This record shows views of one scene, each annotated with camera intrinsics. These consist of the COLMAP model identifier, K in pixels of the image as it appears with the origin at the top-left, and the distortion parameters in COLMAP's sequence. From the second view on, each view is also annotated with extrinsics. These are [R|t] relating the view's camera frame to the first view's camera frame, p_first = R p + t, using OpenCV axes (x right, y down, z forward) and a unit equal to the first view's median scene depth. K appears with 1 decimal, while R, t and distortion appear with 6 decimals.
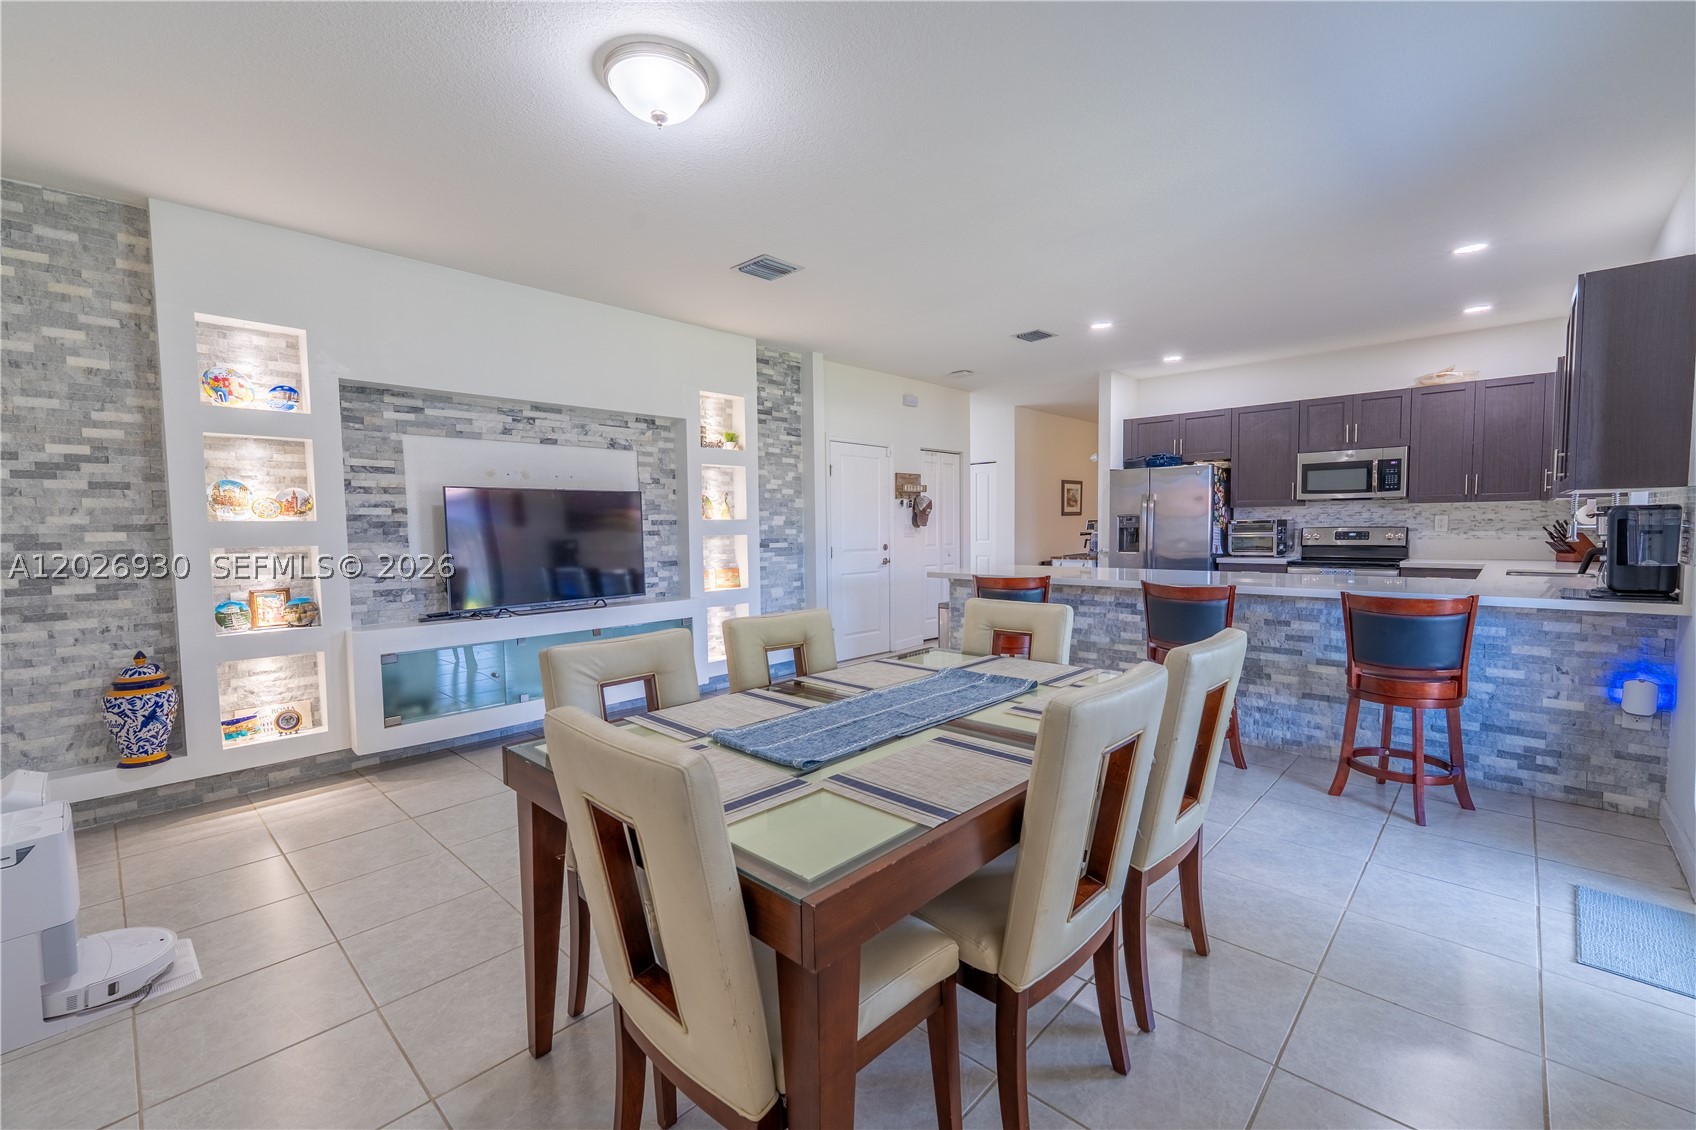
lens RADIAL K [[696.8, 0, 848.0], [0, 696.8, 565.0], [0, 0, 1]] dist [-0.009713, 0.000181]
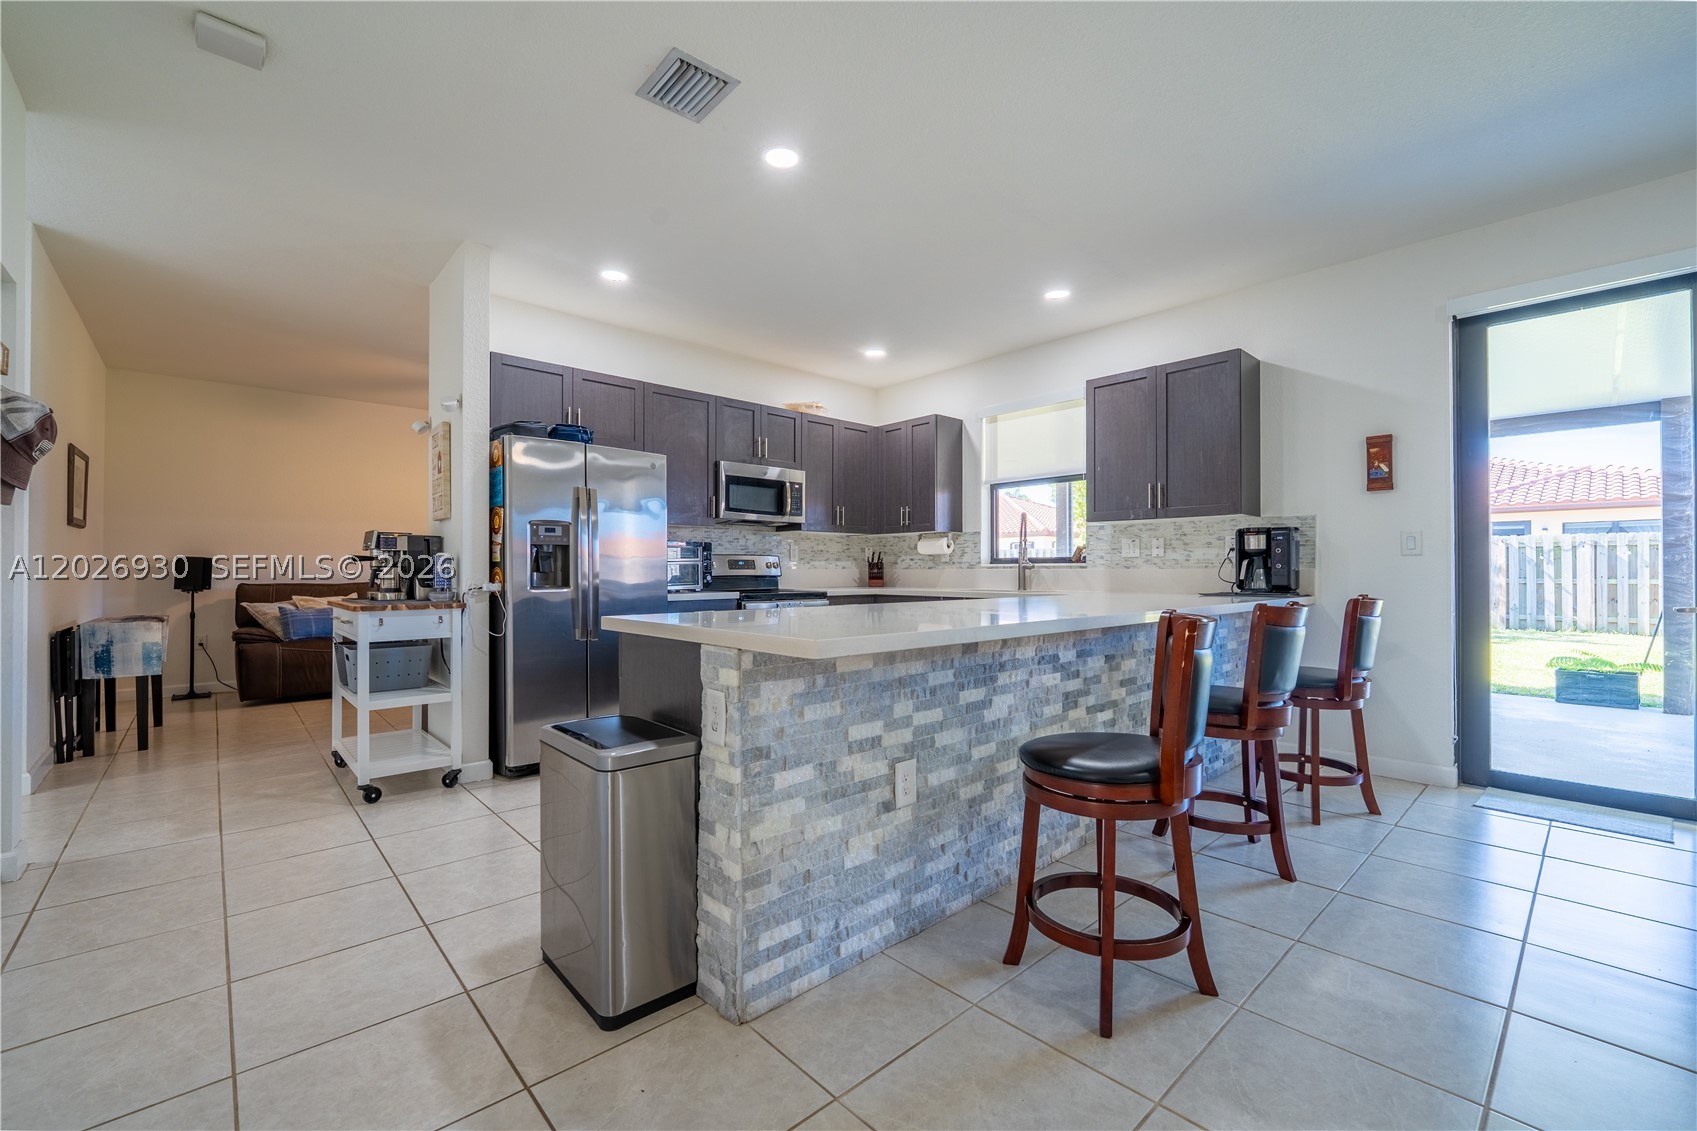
lens RADIAL K [[697.2, 0, 848.5], [0, 697.2, 565.5], [0, 0, 1]] dist [-0.009713, 0.000181]
pose [[0.048970, 0.020612, 0.998588, -0.158129], [0.058764, 0.997996, -0.023482, -0.013645], [-0.997070, 0.059831, 0.047661, 0.891125]]
